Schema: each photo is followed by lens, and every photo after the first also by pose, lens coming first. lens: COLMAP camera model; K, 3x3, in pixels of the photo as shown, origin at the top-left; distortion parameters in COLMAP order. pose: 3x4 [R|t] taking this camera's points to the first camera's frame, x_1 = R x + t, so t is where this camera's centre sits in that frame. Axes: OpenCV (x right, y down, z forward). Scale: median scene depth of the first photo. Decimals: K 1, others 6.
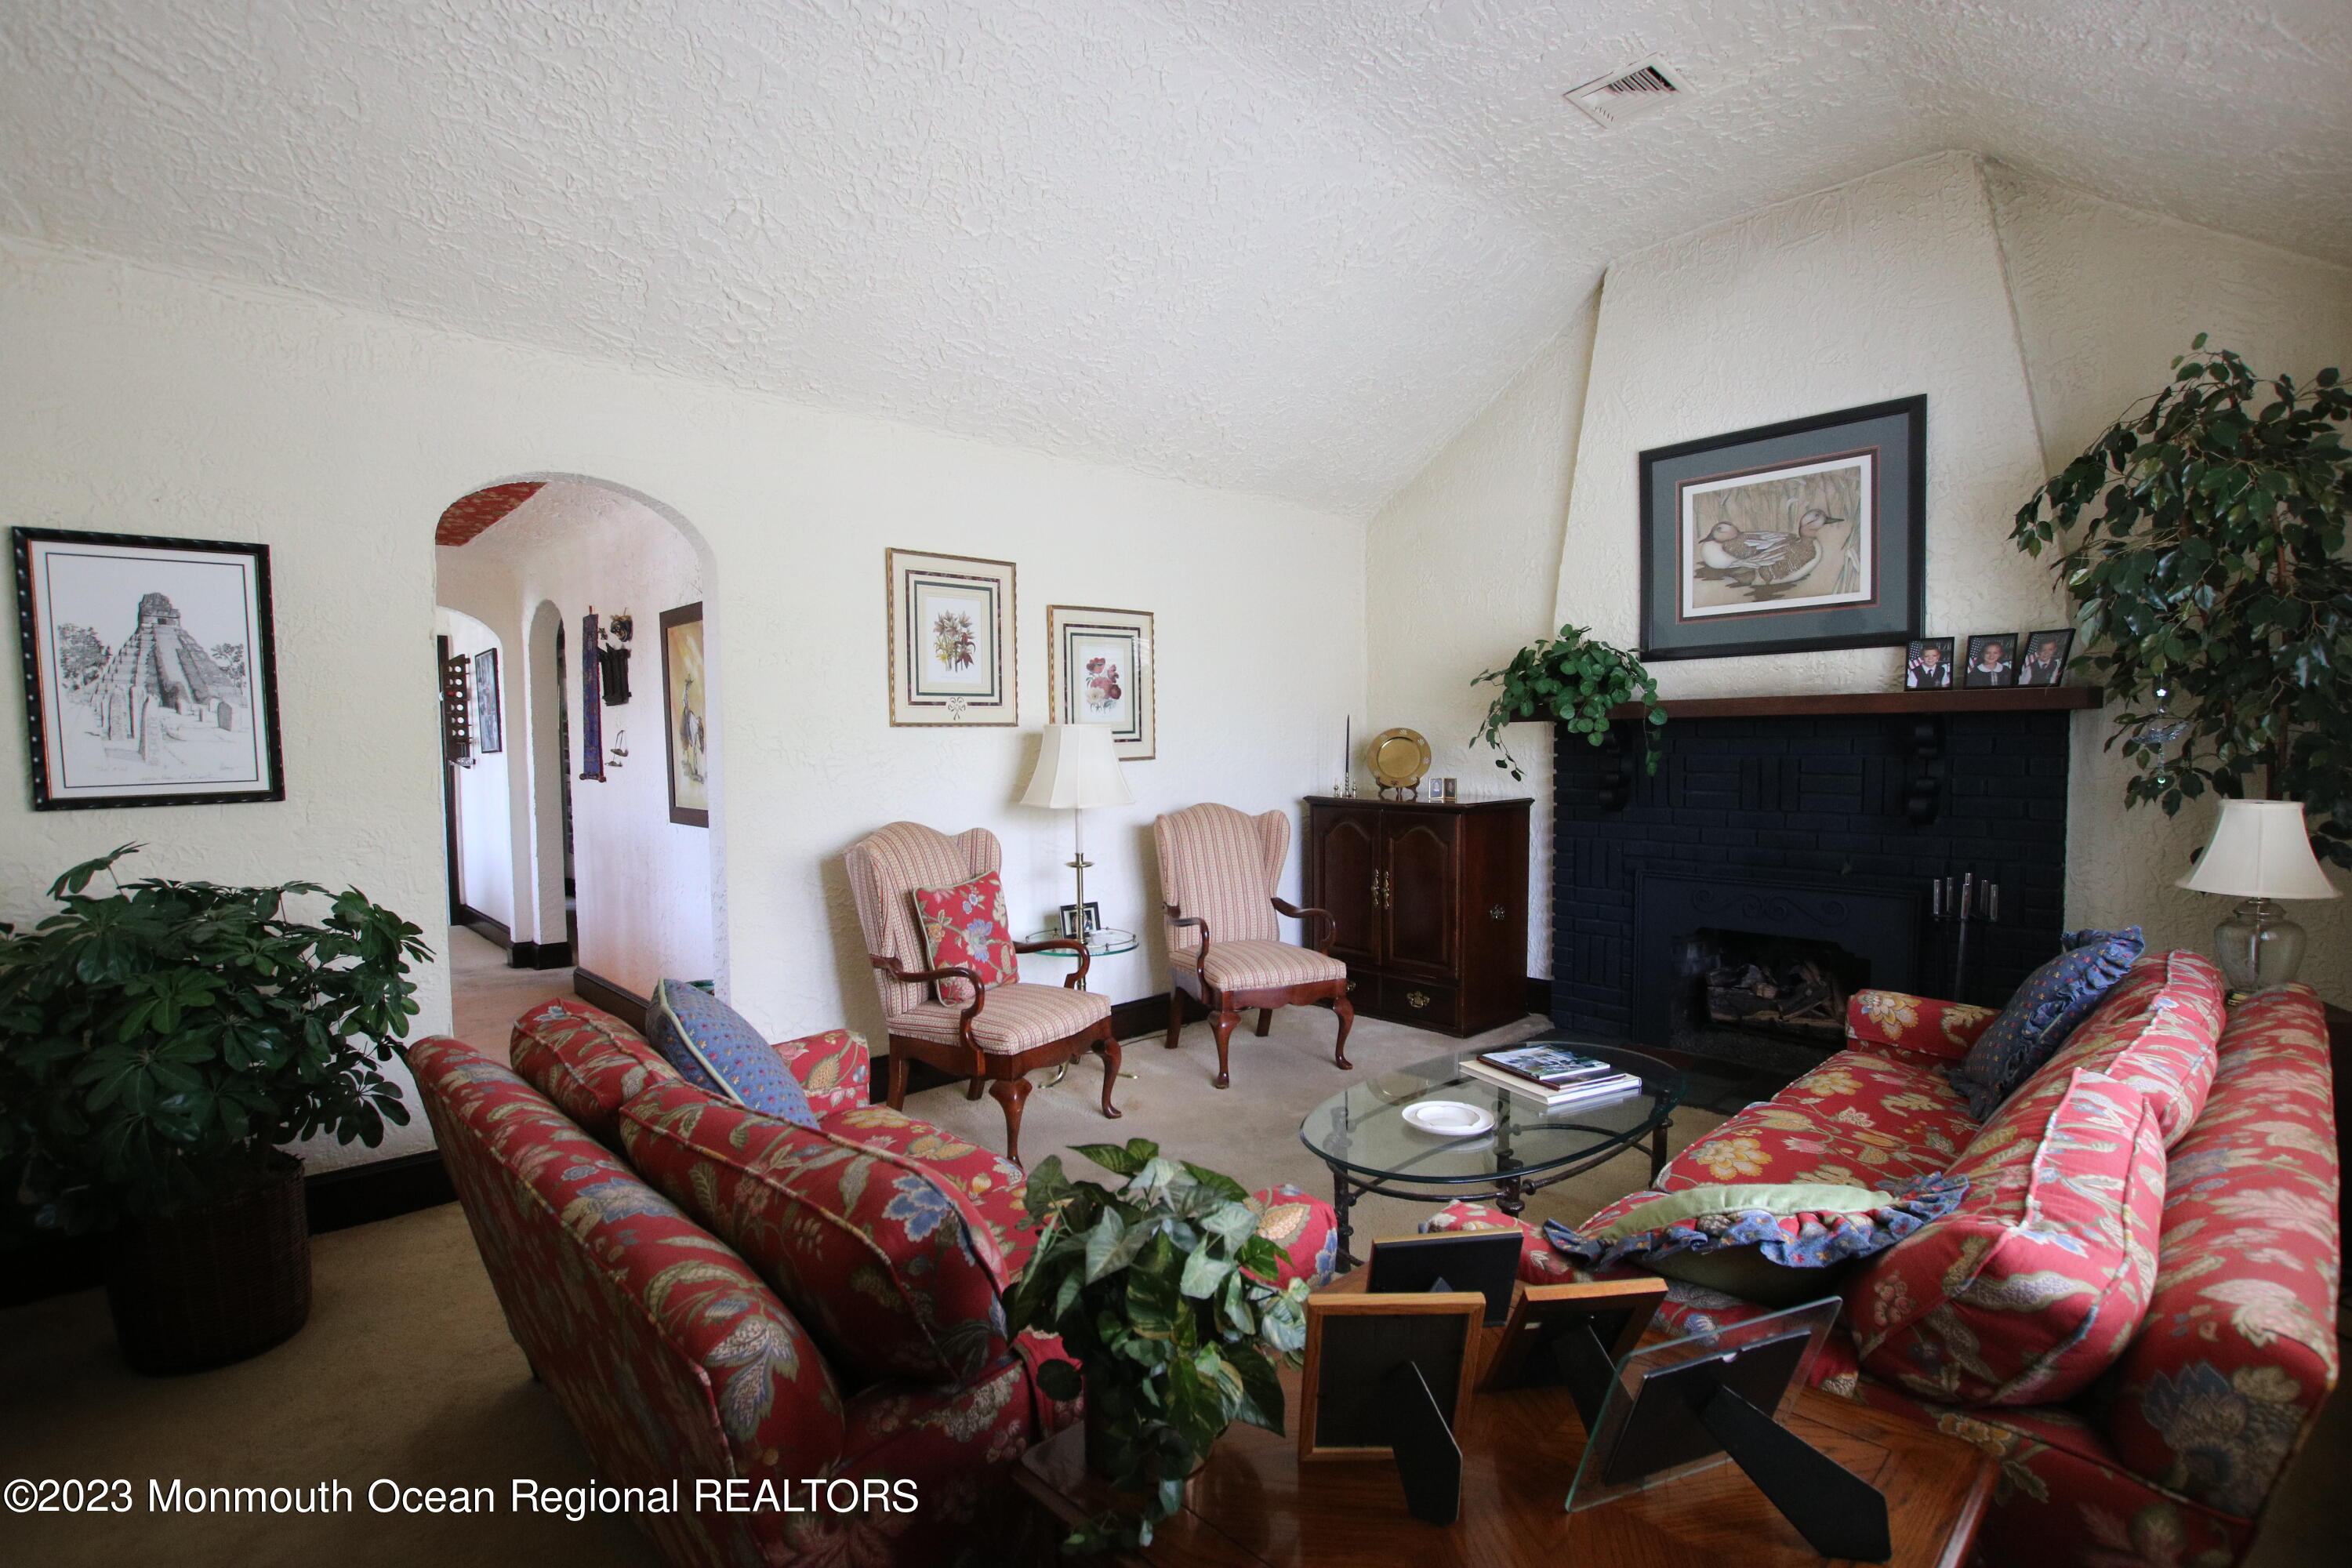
lens RADIAL K [[1083.3, 0, 1178.5], [0, 1083.3, 802.7], [0, 0, 1]] dist [-0.027815, -0.000362]
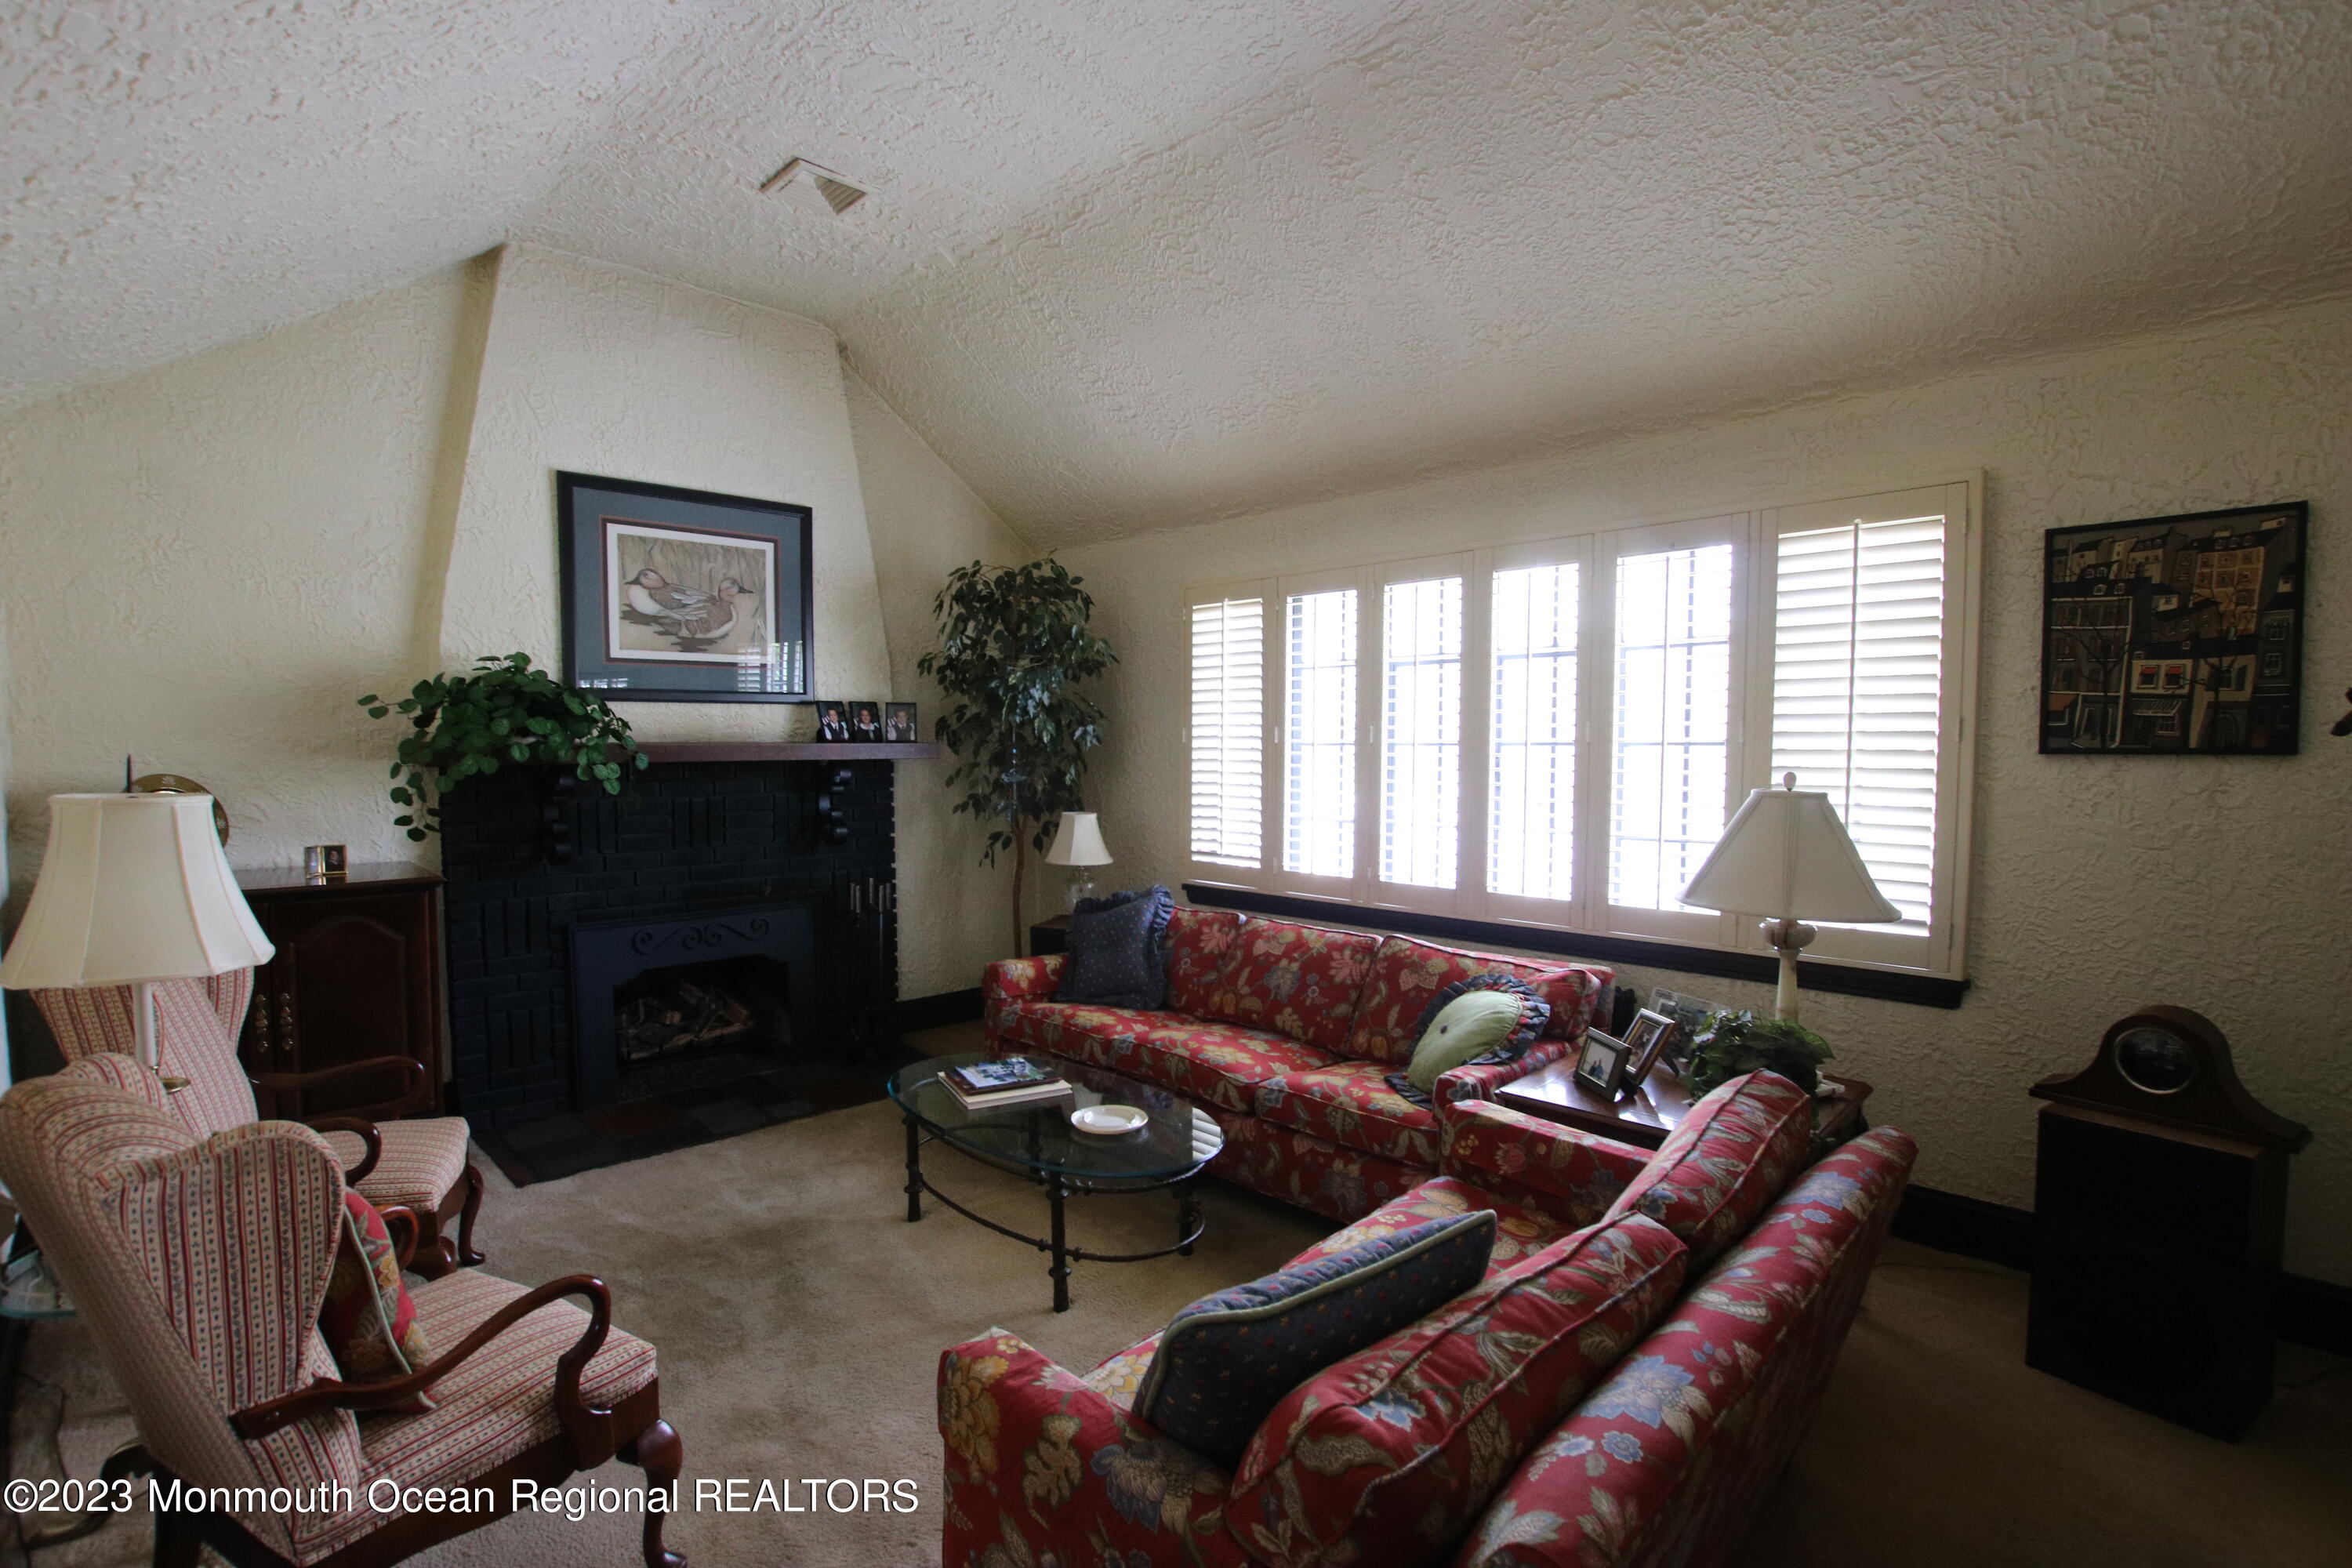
lens RADIAL K [[1083.3, 0, 1178.5], [0, 1083.3, 802.7], [0, 0, 1]] dist [-0.027815, -0.000362]
pose [[-0.018882, -0.048558, 0.998642, -0.542424], [0.054002, 0.997312, 0.049514, -0.065362], [-0.998362, 0.054863, -0.016209, 0.539389]]
